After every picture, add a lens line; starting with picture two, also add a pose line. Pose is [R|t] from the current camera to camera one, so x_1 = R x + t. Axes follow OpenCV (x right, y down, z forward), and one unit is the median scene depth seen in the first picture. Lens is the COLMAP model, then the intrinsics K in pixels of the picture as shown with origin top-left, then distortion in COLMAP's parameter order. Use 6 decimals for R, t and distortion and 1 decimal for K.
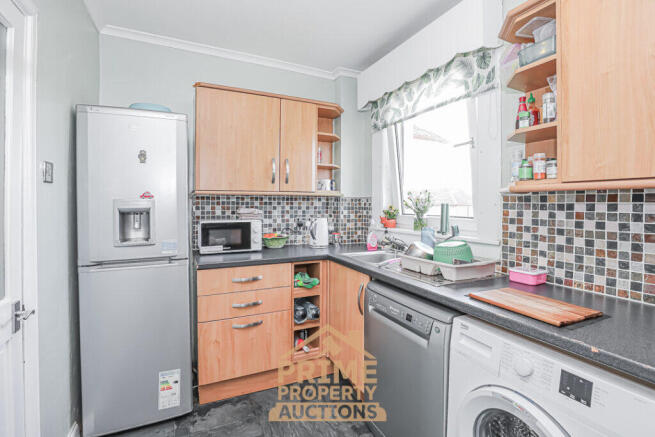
lens RADIAL K [[315.0, 0, 327.9], [0, 315.0, 204.6], [0, 0, 1]] dist [-0.004837, -0.000402]
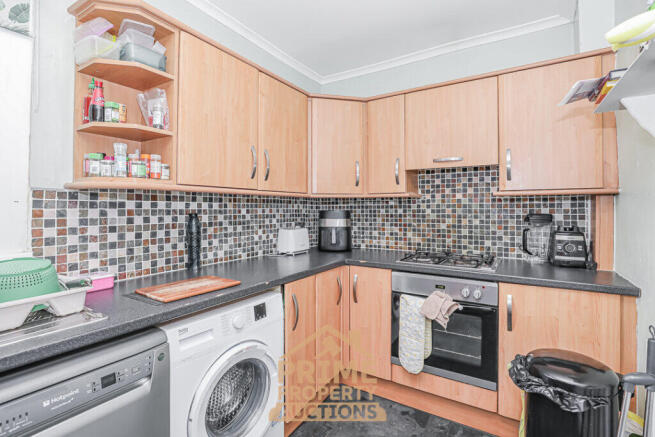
lens RADIAL K [[315.0, 0, 338.7], [0, 315.0, 205.5], [0, 0, 1]] dist [-0.004837, -0.000402]
pose [[-0.551370, -0.000165, 0.834261, -0.518920], [-0.001529, 0.999999, -0.000812, 0.009832], [-0.834260, -0.001723, -0.551369, 0.962141]]
